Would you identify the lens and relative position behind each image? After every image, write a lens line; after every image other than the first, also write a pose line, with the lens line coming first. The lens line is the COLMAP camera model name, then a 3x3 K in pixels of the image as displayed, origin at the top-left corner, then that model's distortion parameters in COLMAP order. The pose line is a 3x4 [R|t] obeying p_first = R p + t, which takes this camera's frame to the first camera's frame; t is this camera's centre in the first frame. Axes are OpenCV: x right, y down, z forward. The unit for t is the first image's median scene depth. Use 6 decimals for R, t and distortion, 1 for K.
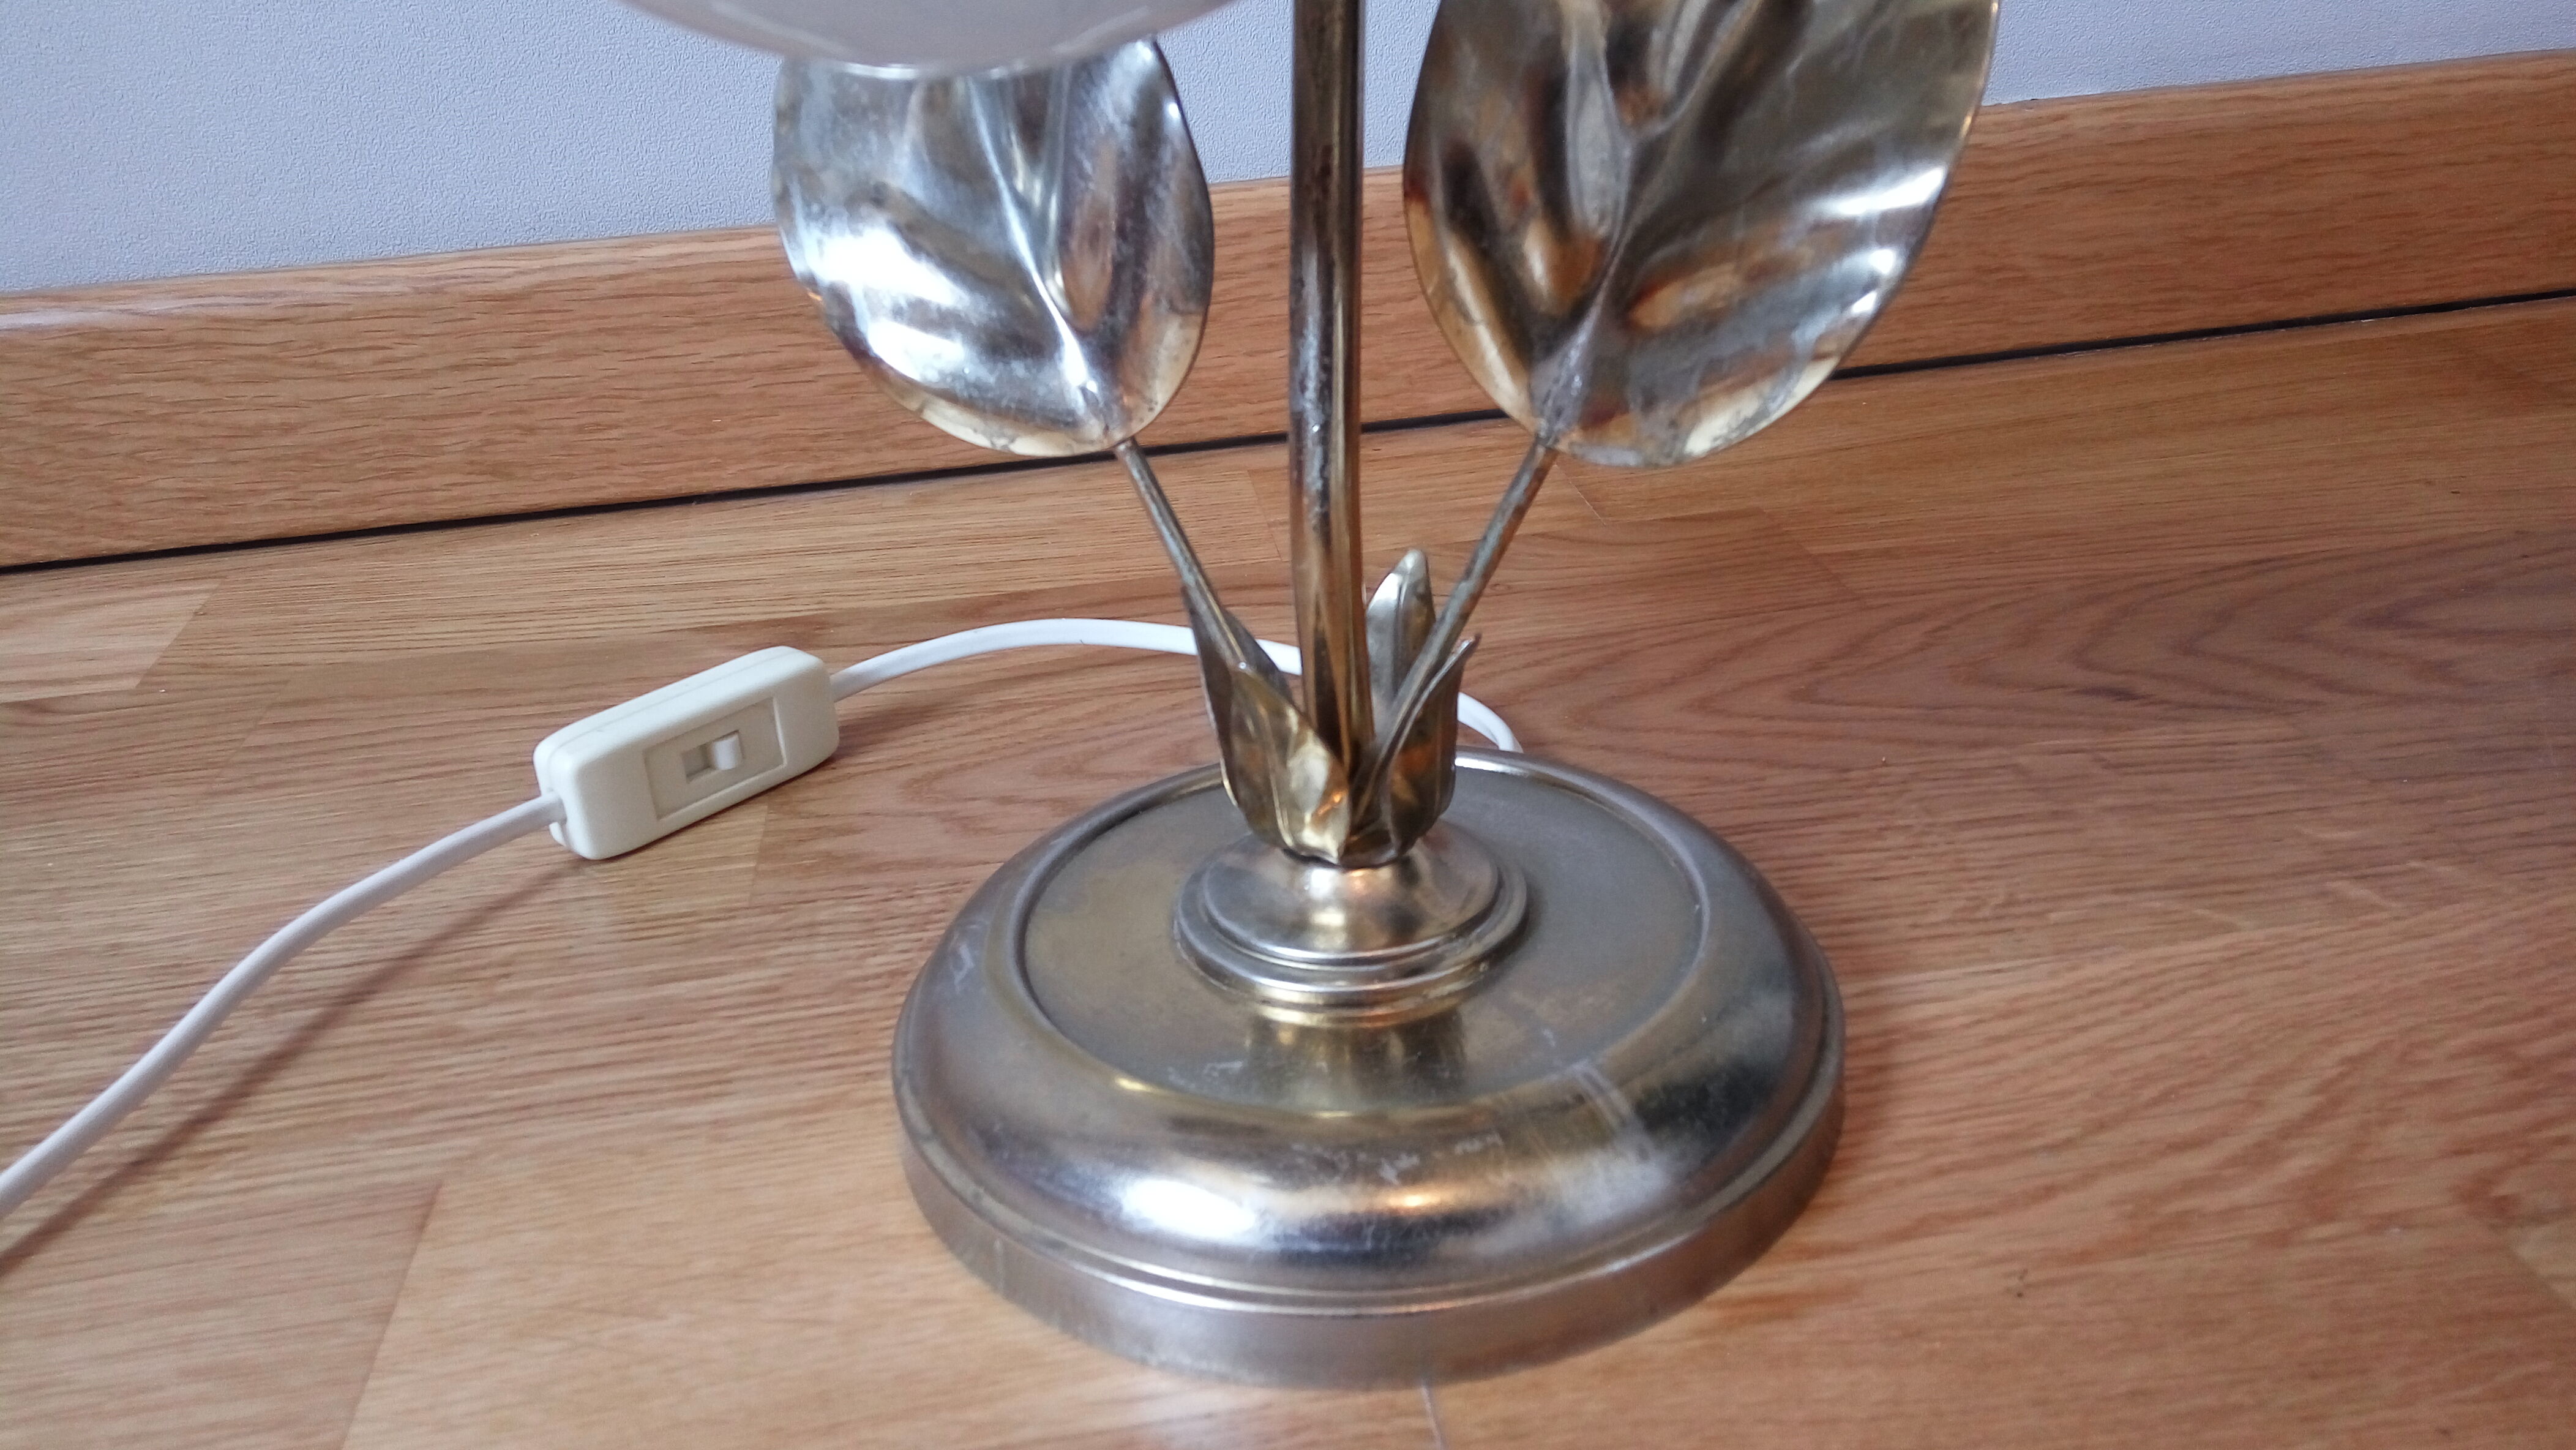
lens RADIAL K [[2030.7, 0, 1320.0], [0, 2030.7, 710.5], [0, 0, 1]] dist [0.078918, -0.095969]
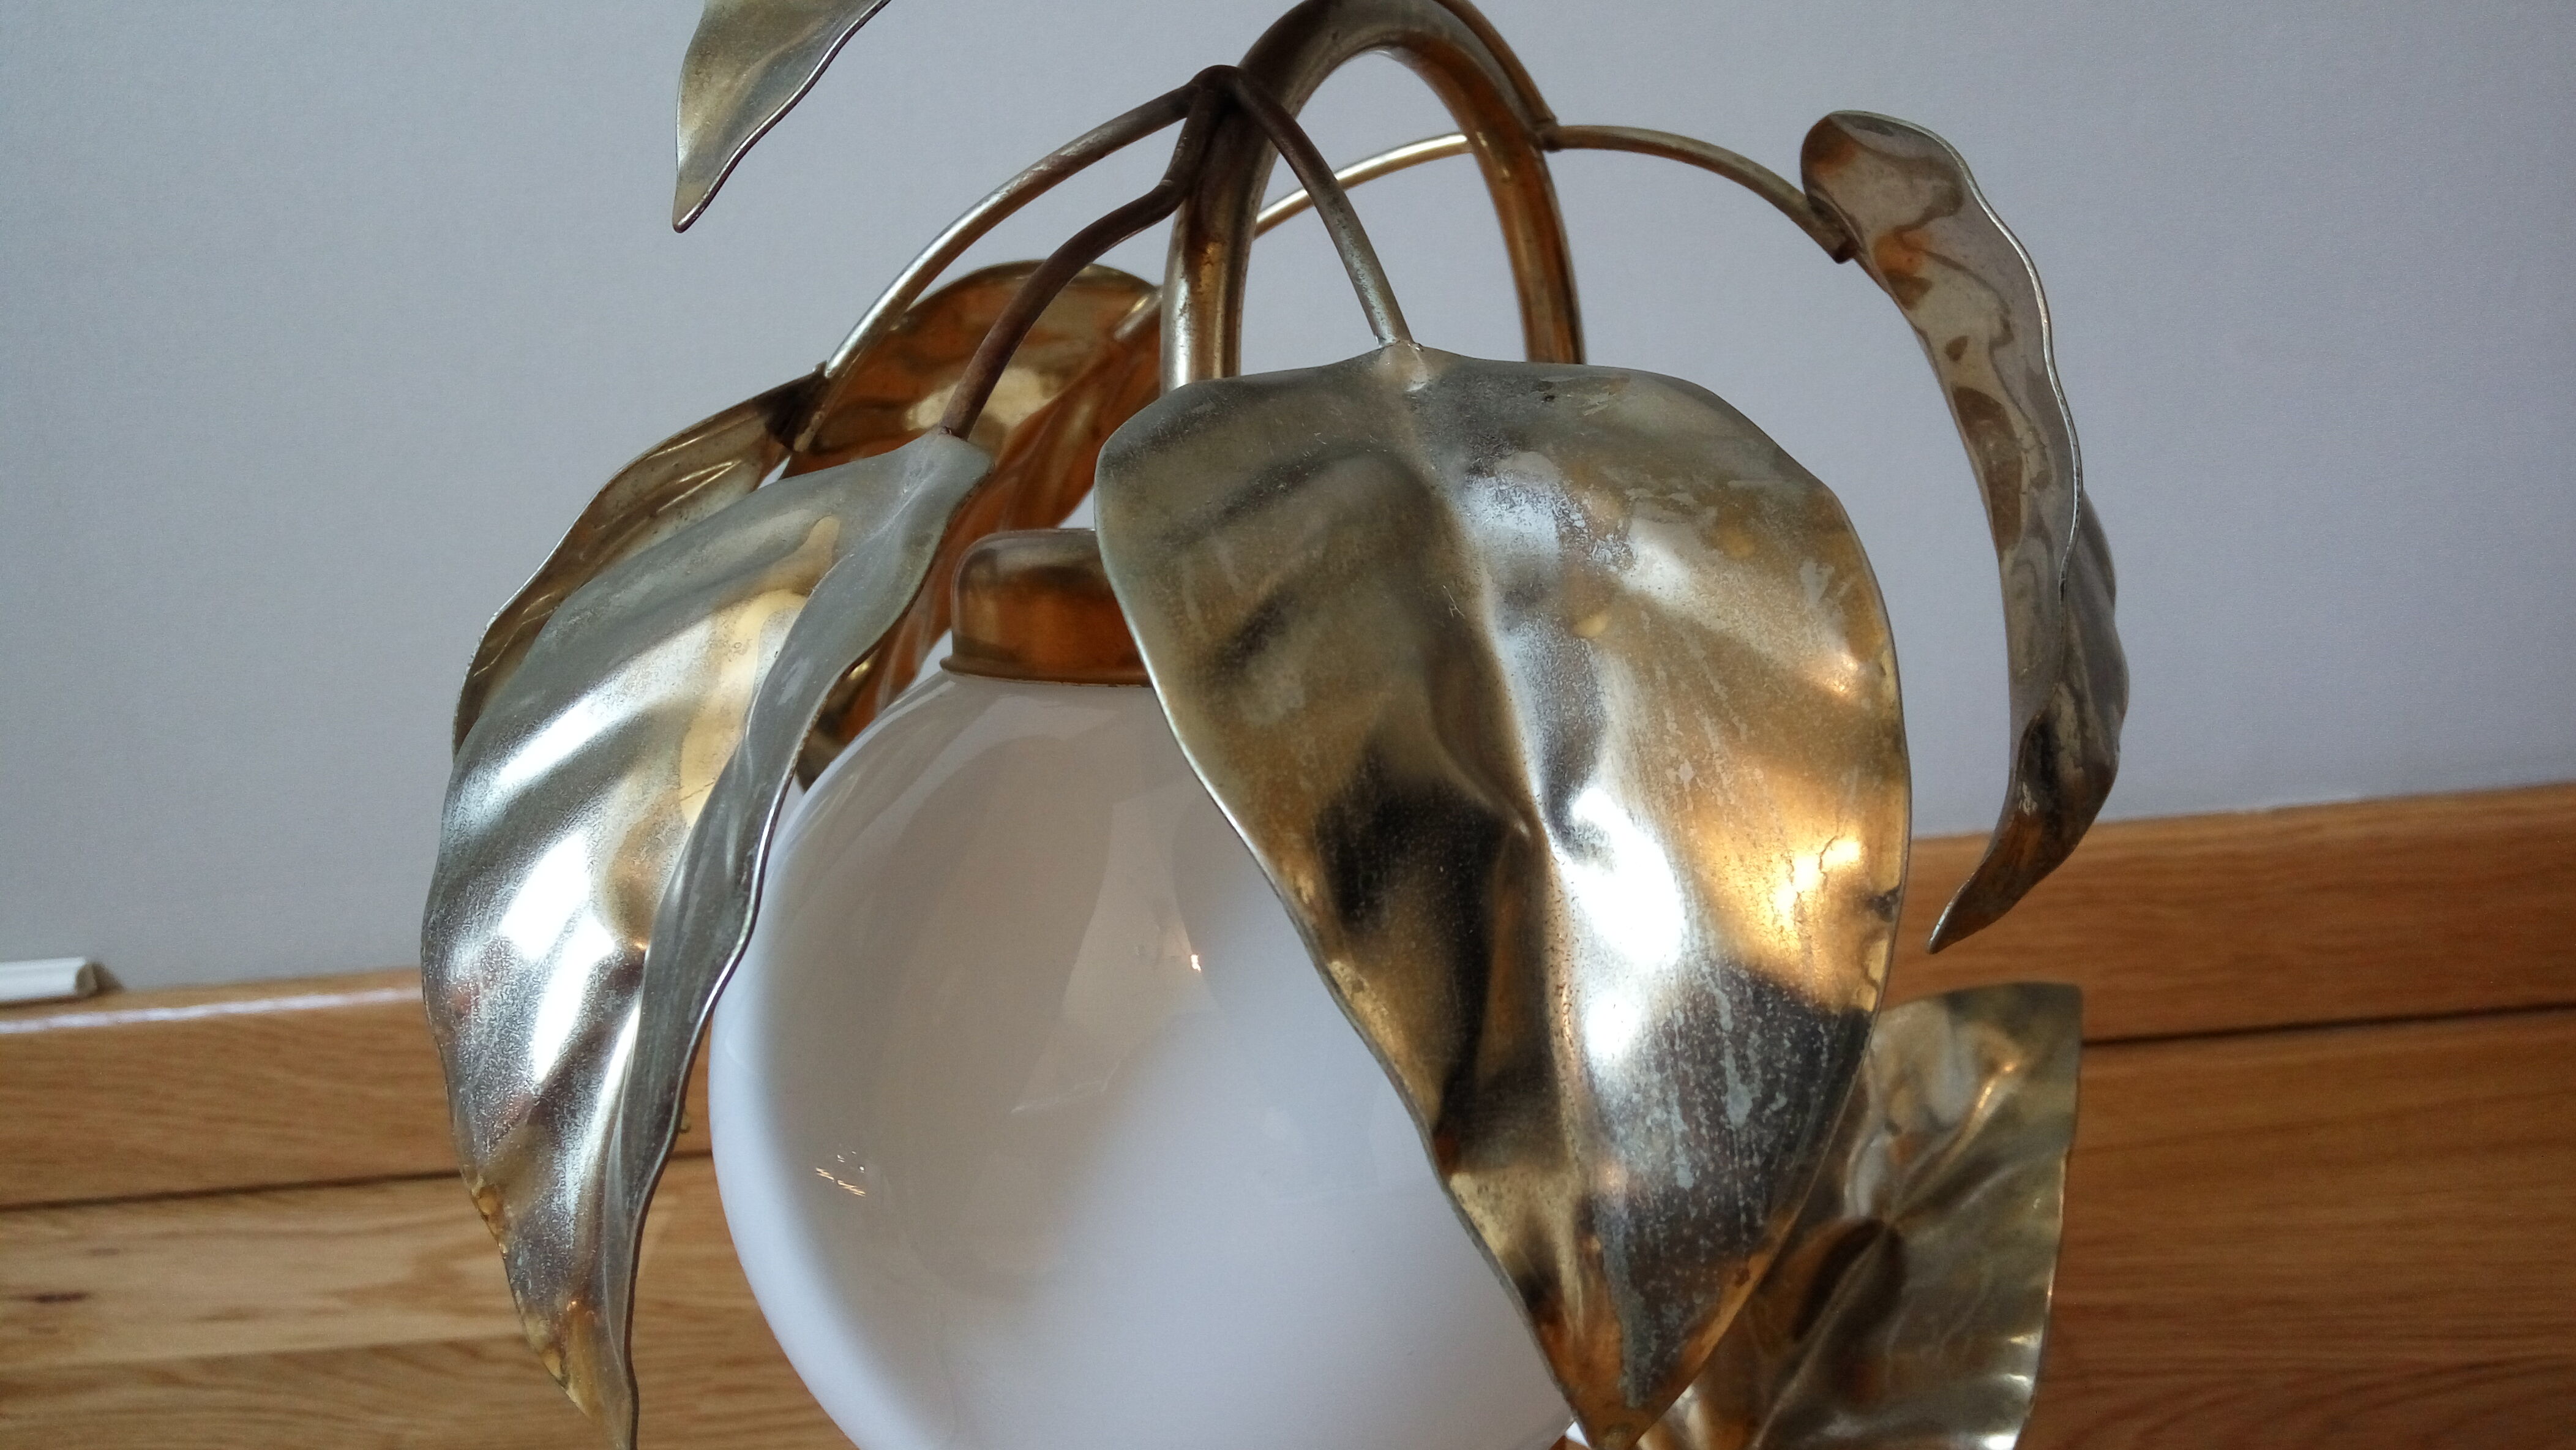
lens RADIAL K [[2101.6, 0, 1314.6], [0, 2101.6, 713.6], [0, 0, 1]] dist [0.005334, -0.011960]
pose [[0.984628, 0.020434, -0.173465, 0.049326], [-0.036230, 0.995427, -0.088392, -0.298490], [0.170865, 0.093318, 0.980865, -0.205095]]
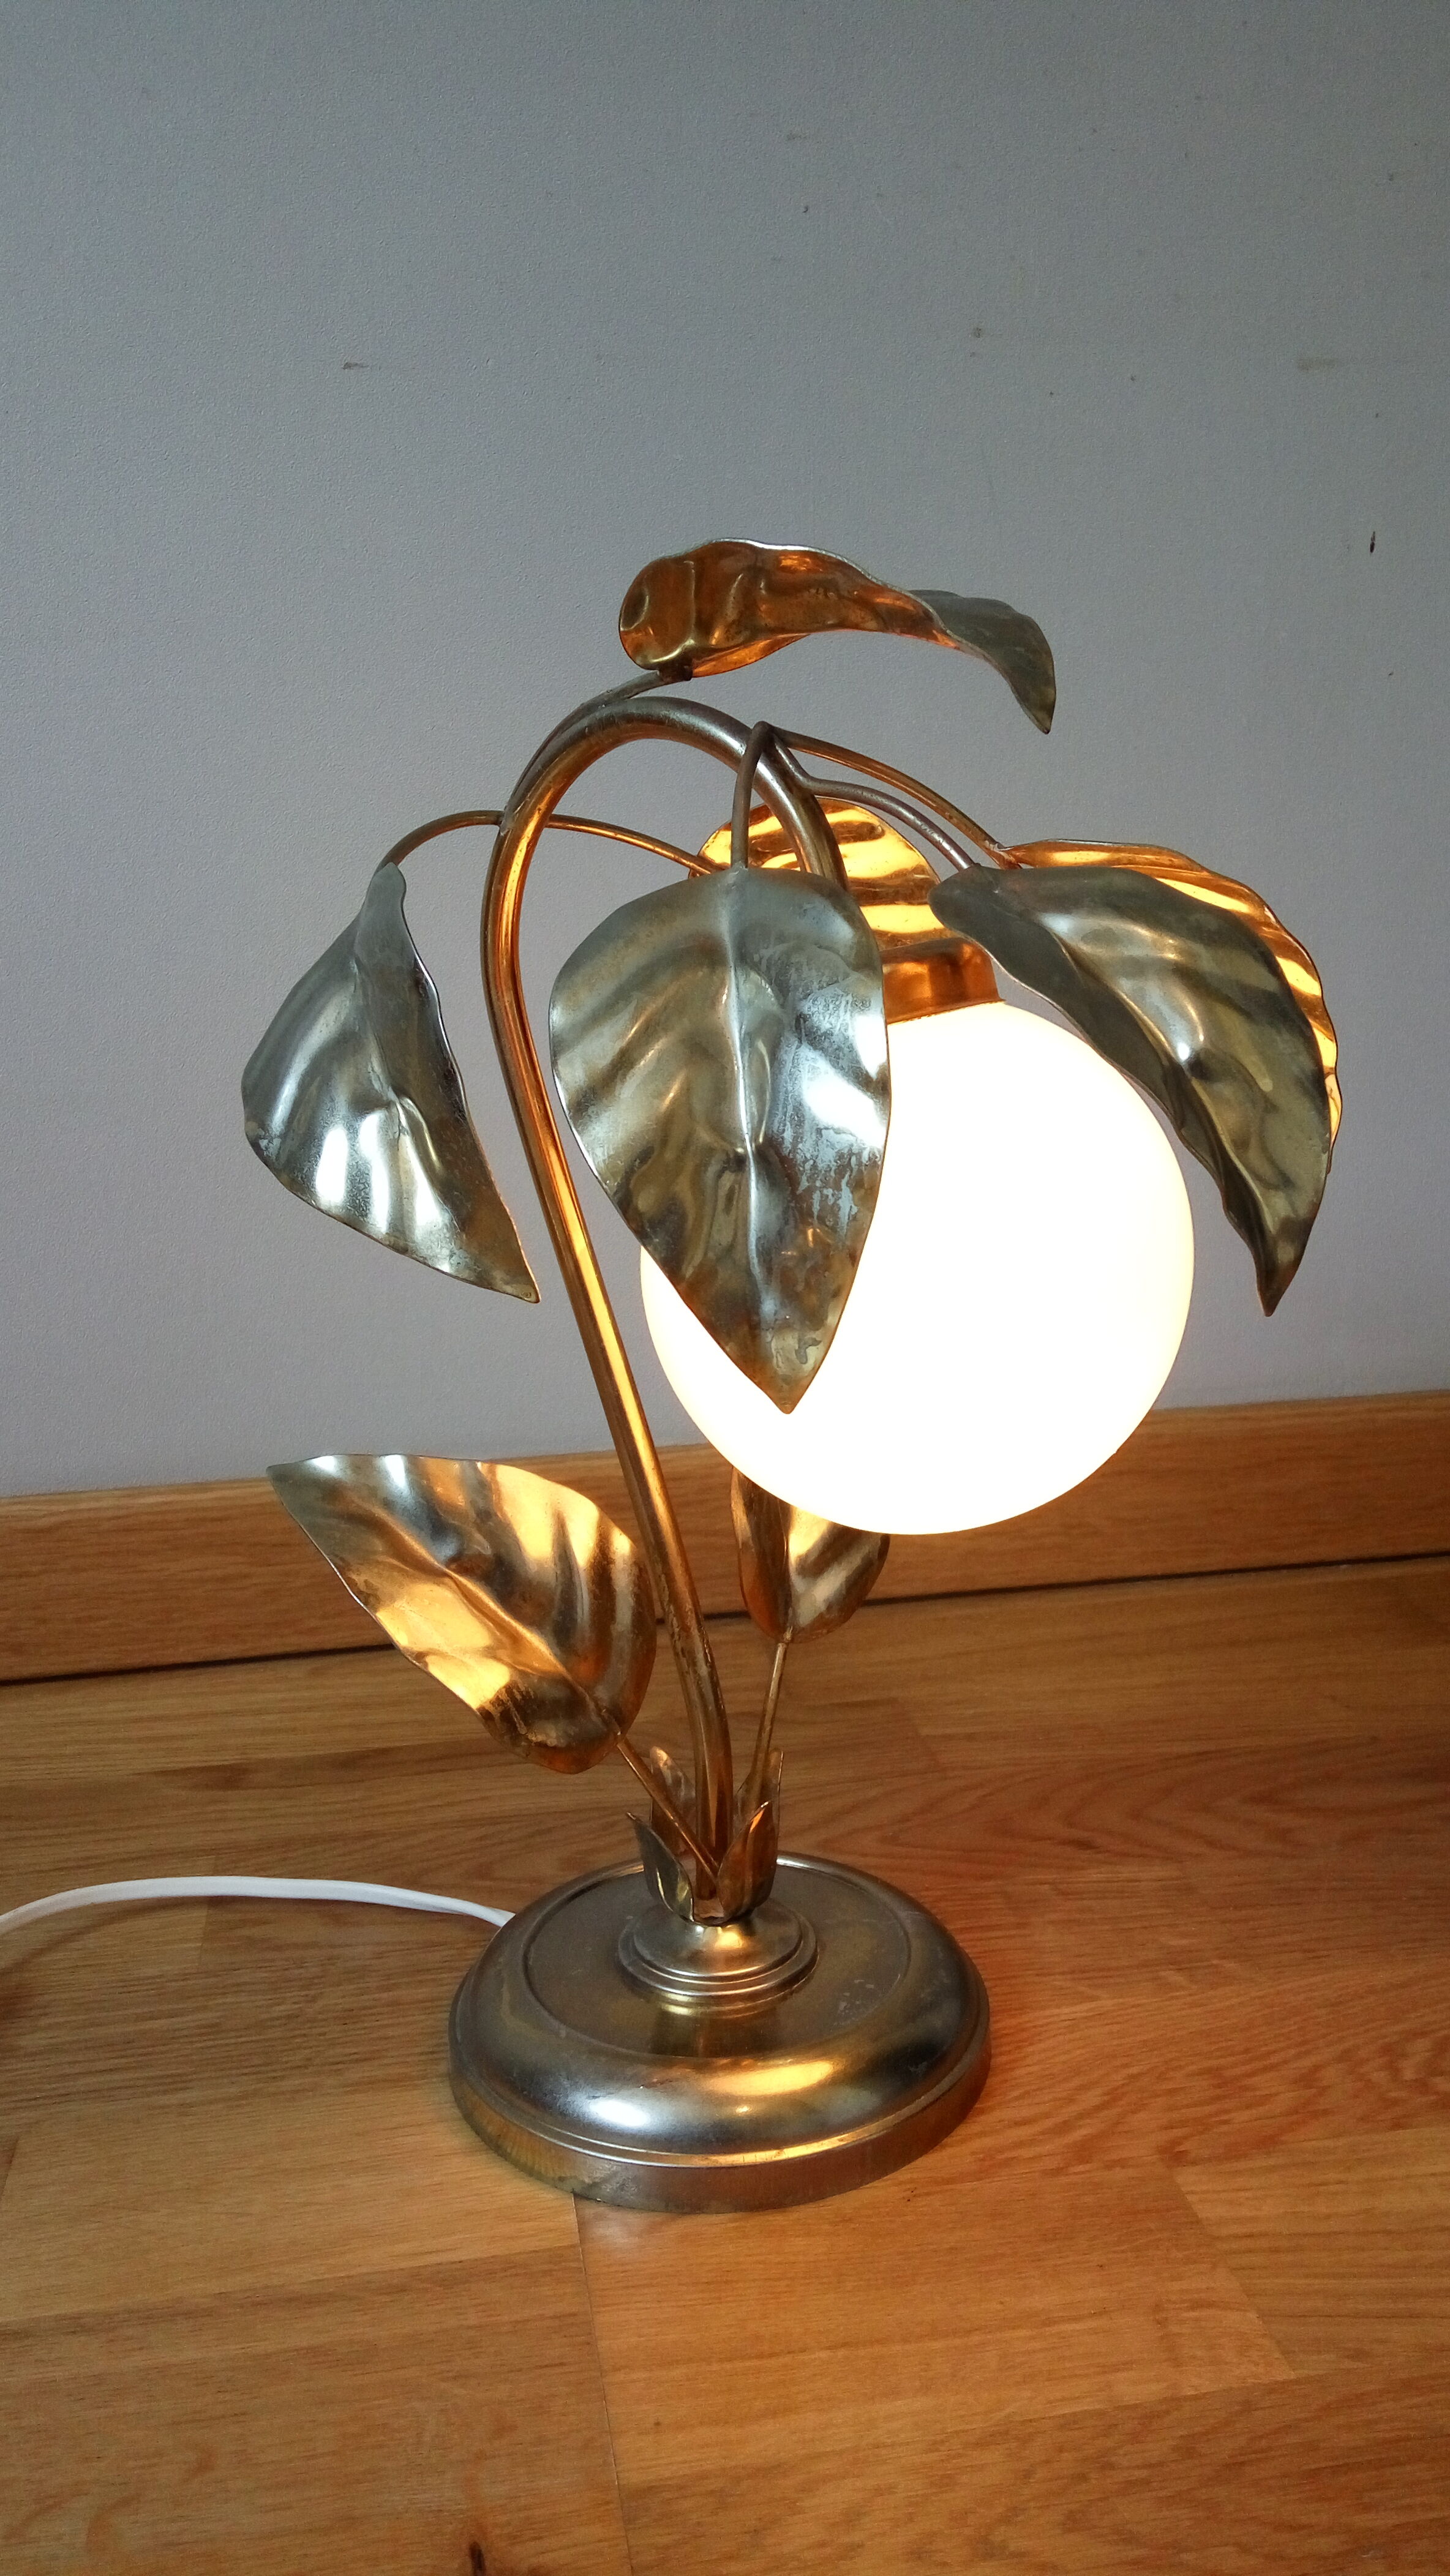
lens RADIAL K [[2030.7, 0, 775.0], [0, 2030.7, 1265.2], [0, 0, 1]] dist [0.078918, -0.095969]
pose [[0.998541, 0.033761, 0.042138, 0.064880], [-0.022081, 0.967499, -0.251910, -0.034244], [-0.049273, 0.250612, 0.966833, -0.560362]]
